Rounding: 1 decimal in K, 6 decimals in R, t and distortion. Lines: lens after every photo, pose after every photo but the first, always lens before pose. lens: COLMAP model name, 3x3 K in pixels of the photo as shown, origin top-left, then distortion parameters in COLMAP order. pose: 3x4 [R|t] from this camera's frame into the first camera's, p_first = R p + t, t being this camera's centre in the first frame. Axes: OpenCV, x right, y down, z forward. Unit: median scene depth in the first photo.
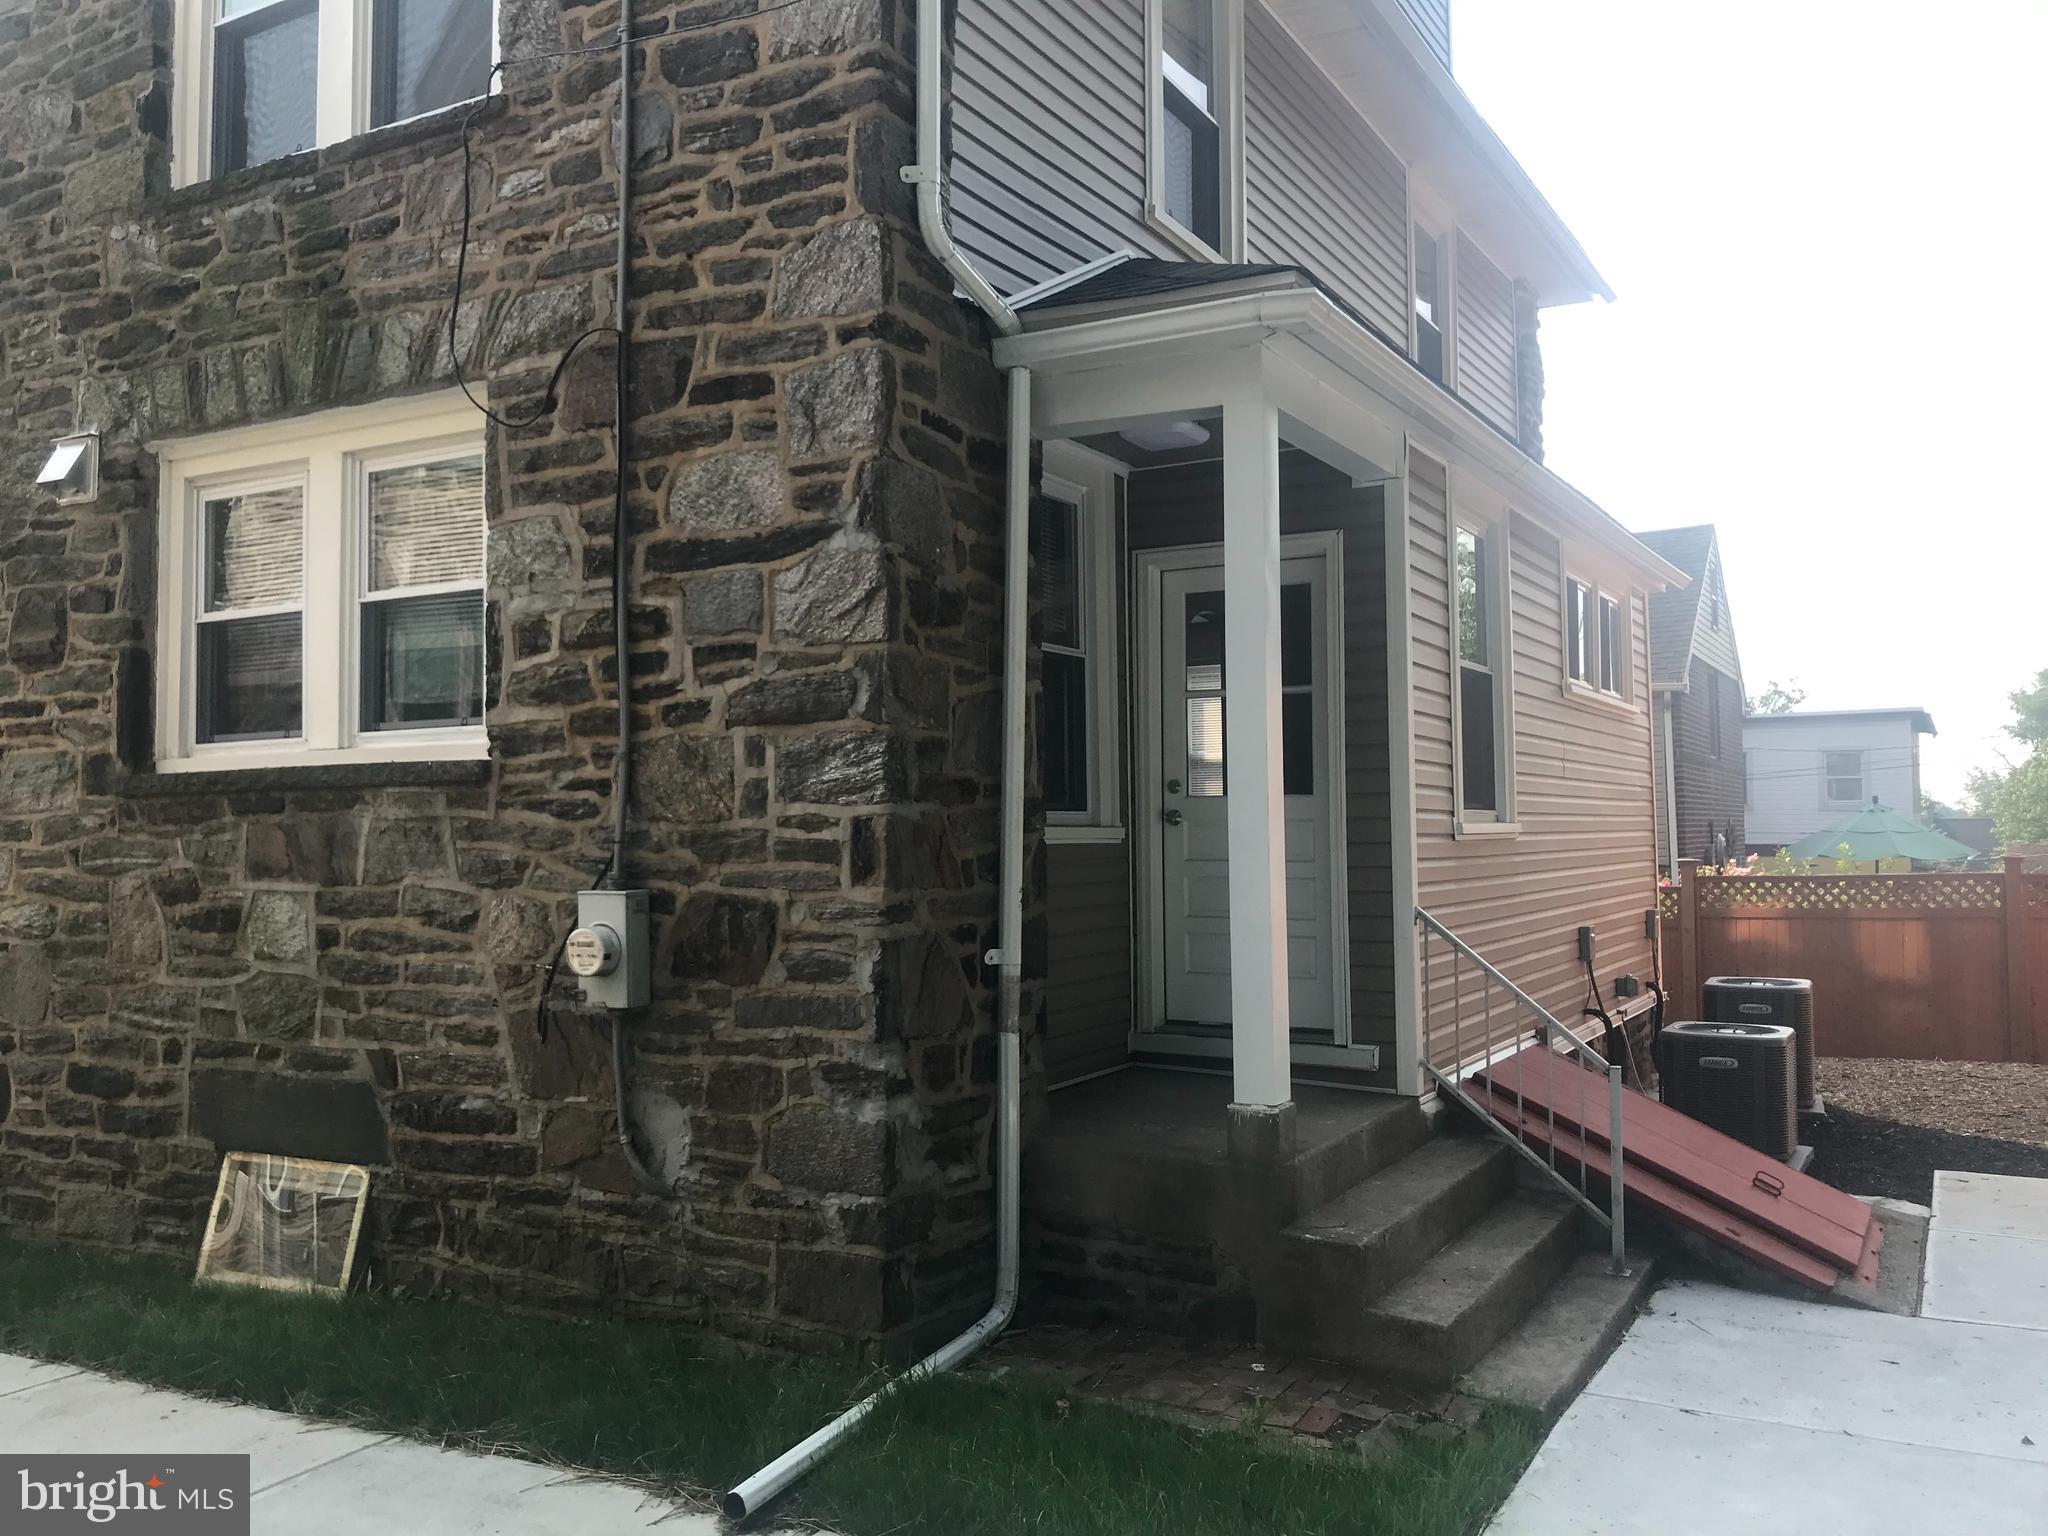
lens RADIAL K [[1690.7, 0, 1024.0], [0, 1690.7, 768.0], [0, 0, 1]] dist [-0.015378, -0.002504]
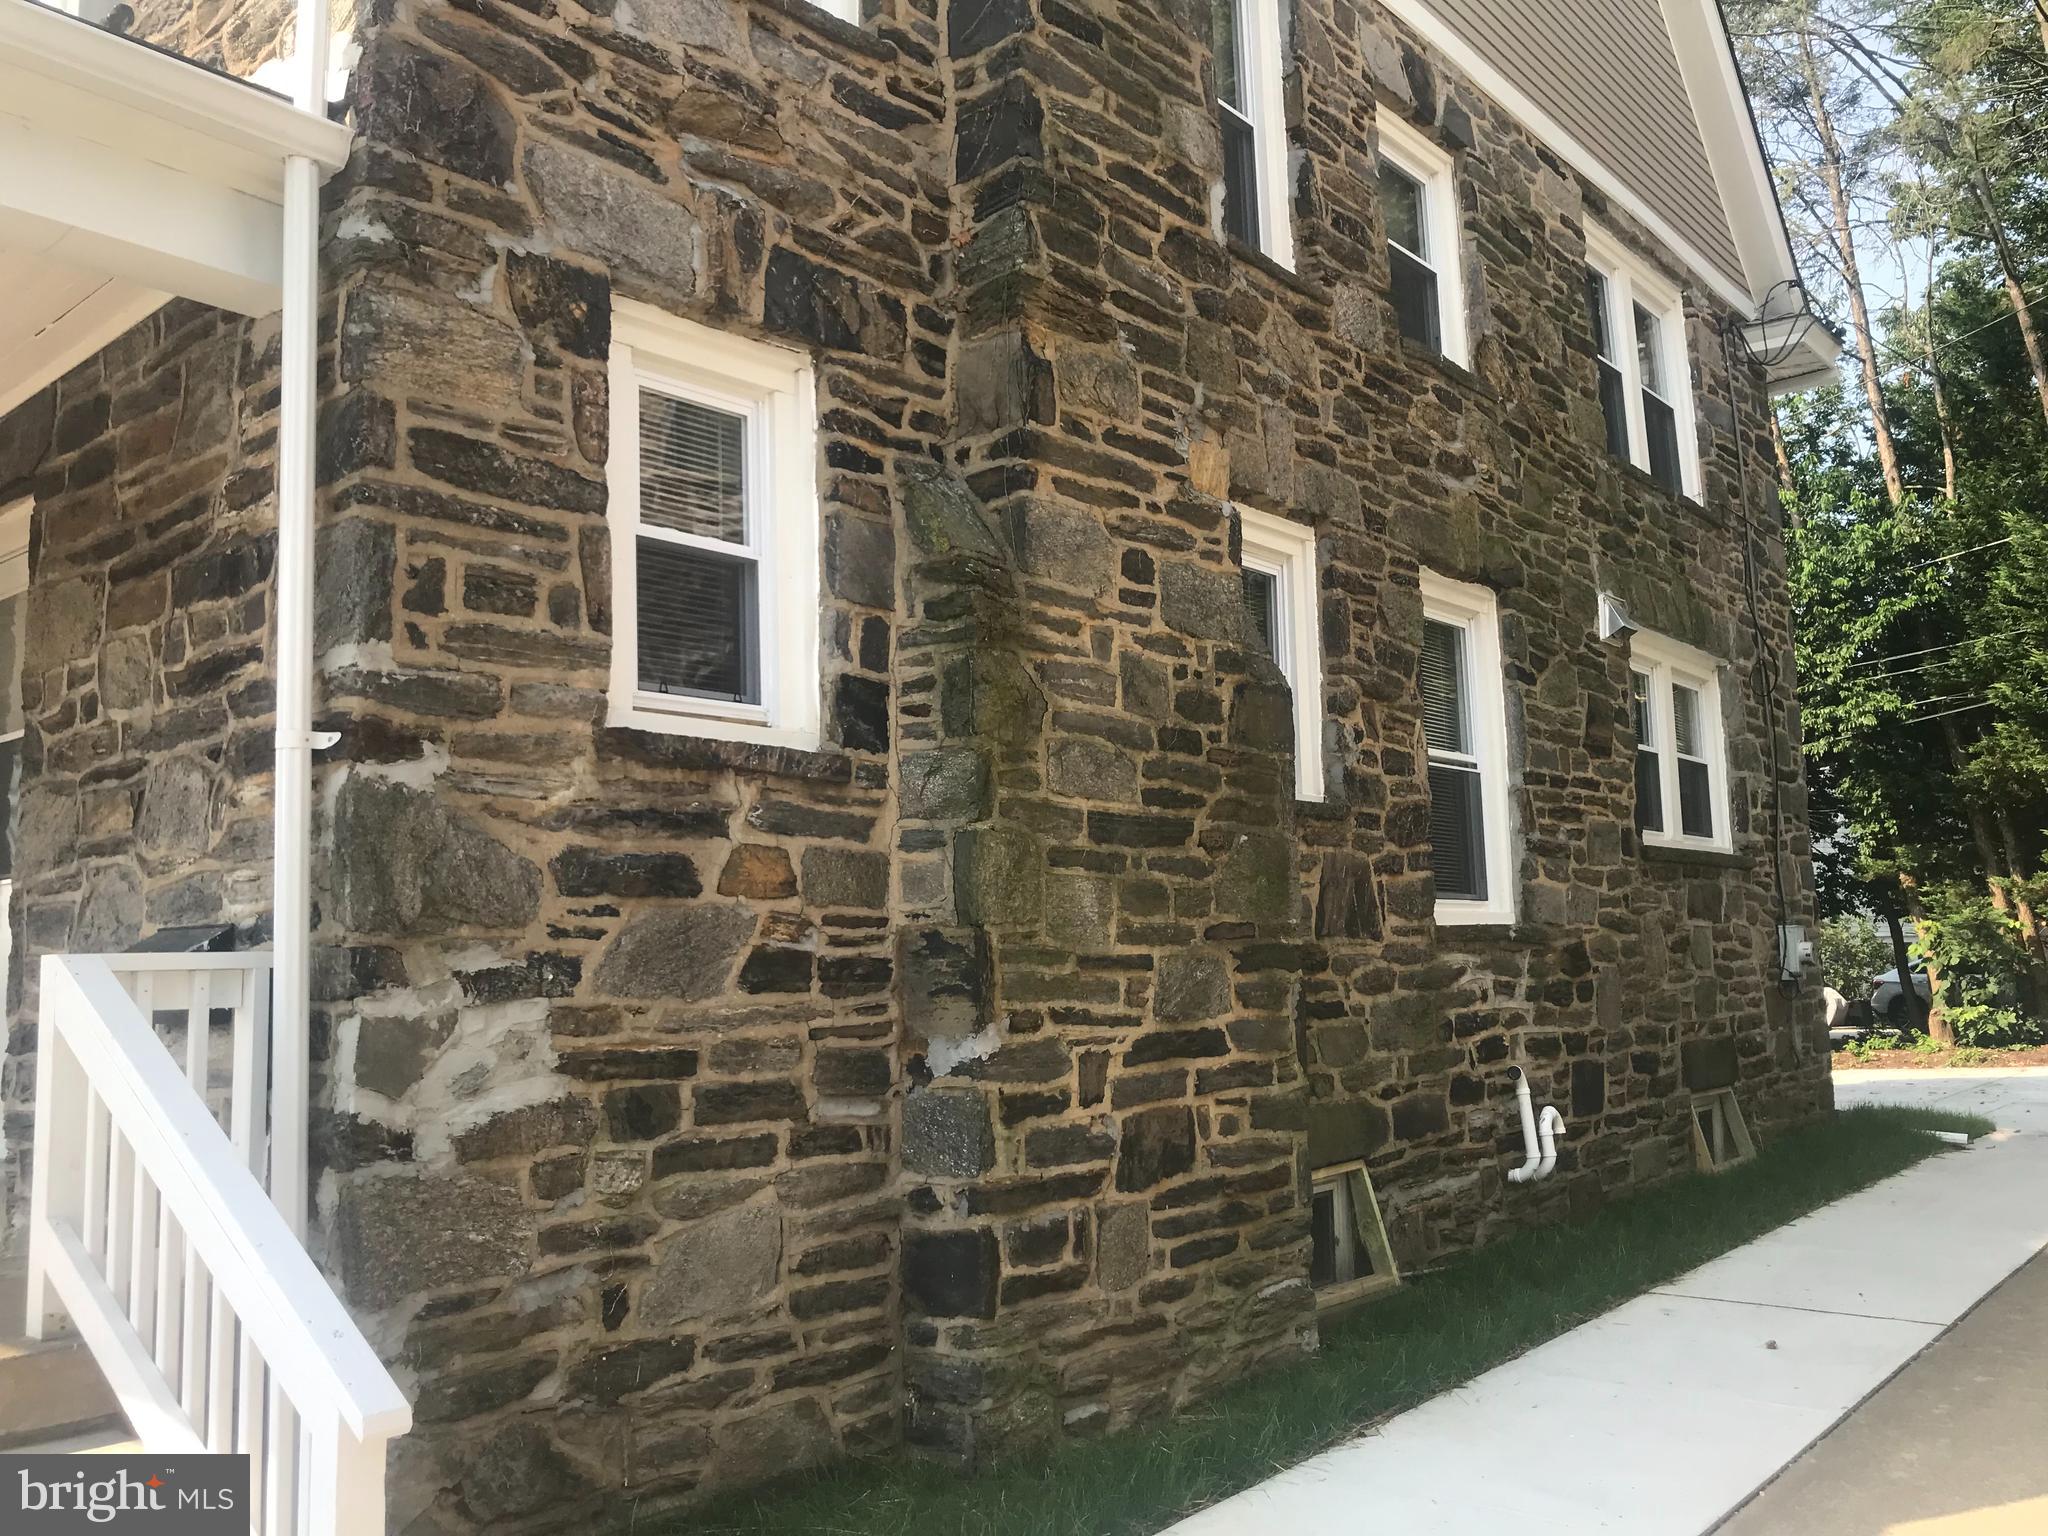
lens RADIAL K [[1675.0, 0, 979.5], [0, 1675.0, 760.2], [0, 0, 1]] dist [0.082872, -0.204087]
pose [[0.193589, 0.132780, 0.972056, -0.095432], [-0.013414, 0.991065, -0.132705, 0.006123], [-0.980991, 0.012651, 0.193640, 0.059501]]
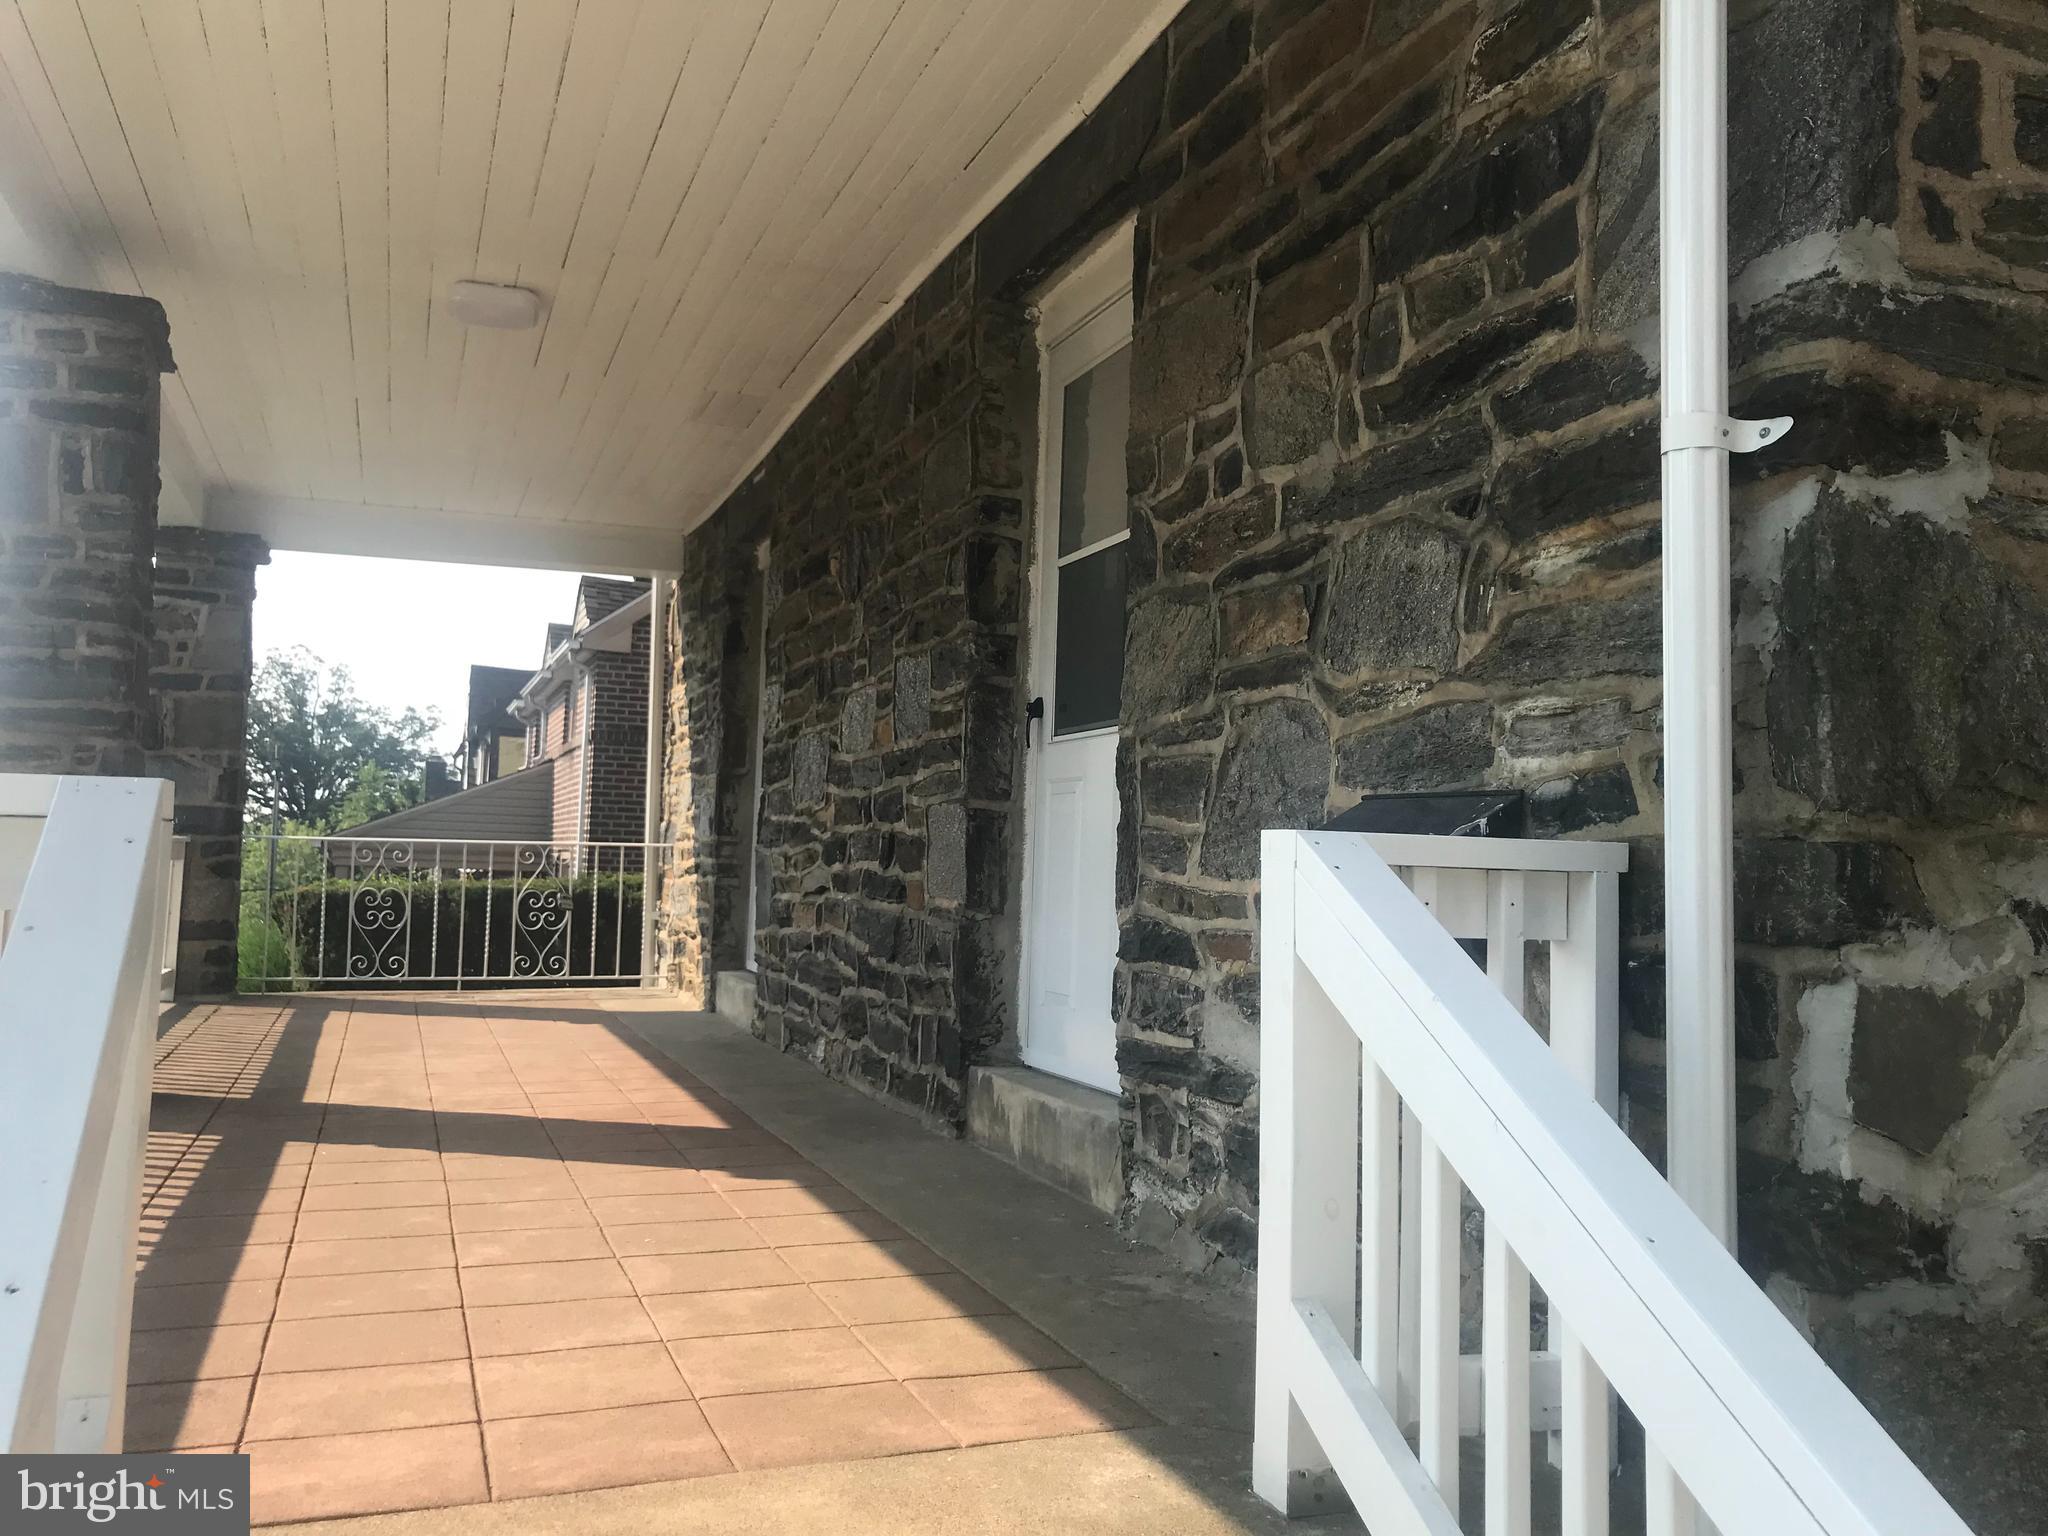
lens RADIAL K [[1697.6, 0, 1004.6], [0, 1697.6, 758.5], [0, 0, 1]] dist [0.063724, -0.103717]
pose [[0.647003, 0.082060, 0.758059, -0.085267], [-0.068453, 0.996429, -0.049438, 0.006096], [-0.759408, -0.019905, 0.650310, 0.070838]]
